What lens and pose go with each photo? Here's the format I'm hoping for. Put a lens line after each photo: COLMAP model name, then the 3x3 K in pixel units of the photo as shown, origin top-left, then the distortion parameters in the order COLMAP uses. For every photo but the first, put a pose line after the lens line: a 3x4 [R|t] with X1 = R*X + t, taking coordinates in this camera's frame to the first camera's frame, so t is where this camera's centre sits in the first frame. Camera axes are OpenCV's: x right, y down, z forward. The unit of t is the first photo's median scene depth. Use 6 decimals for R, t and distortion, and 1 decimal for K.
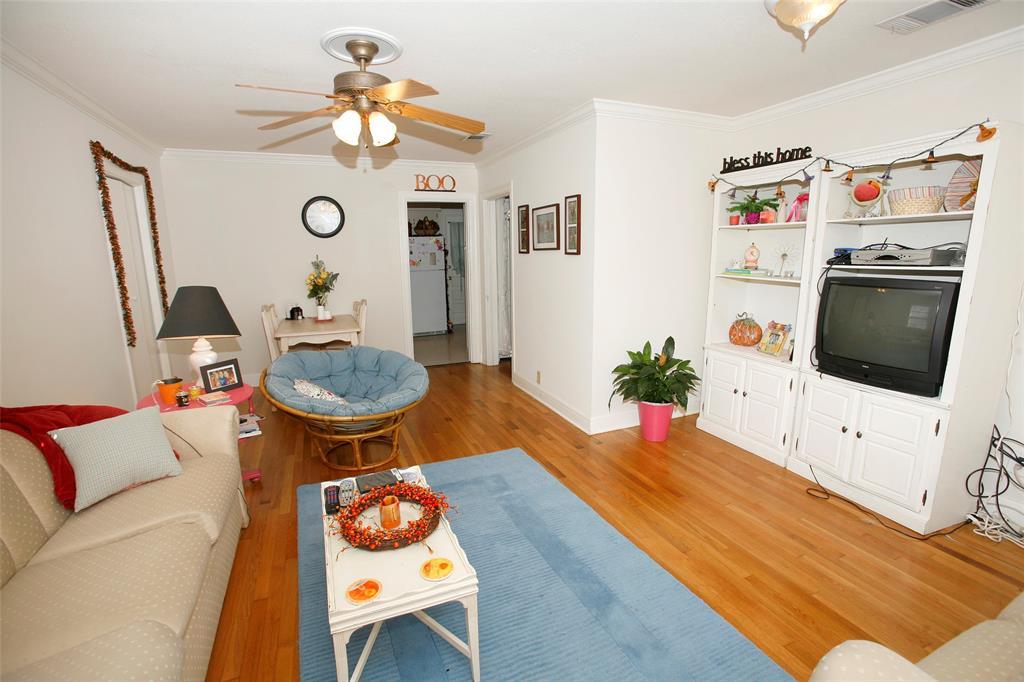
lens RADIAL K [[477.7, 0, 512.0], [0, 477.7, 341.0], [0, 0, 1]] dist [-0.027364, 0.000871]
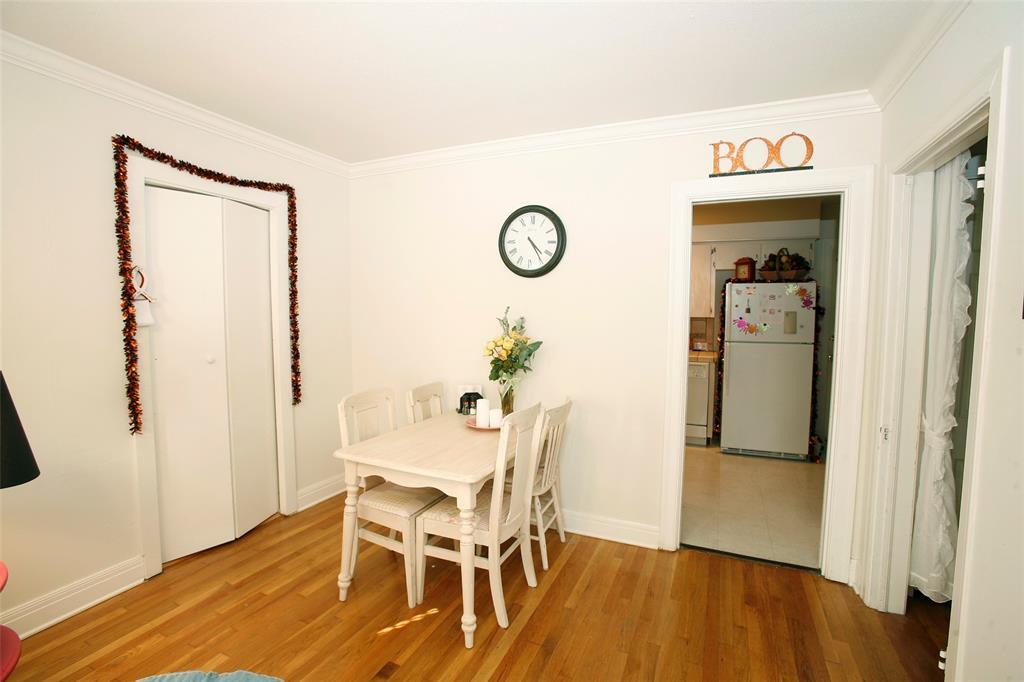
lens RADIAL K [[477.7, 0, 512.0], [0, 477.7, 341.0], [0, 0, 1]] dist [-0.027364, 0.000871]
pose [[0.692649, 0.064363, -0.718398, 0.007626], [-0.152930, 0.986470, -0.059068, -0.098359], [0.704876, 0.150778, 0.693120, 0.560835]]
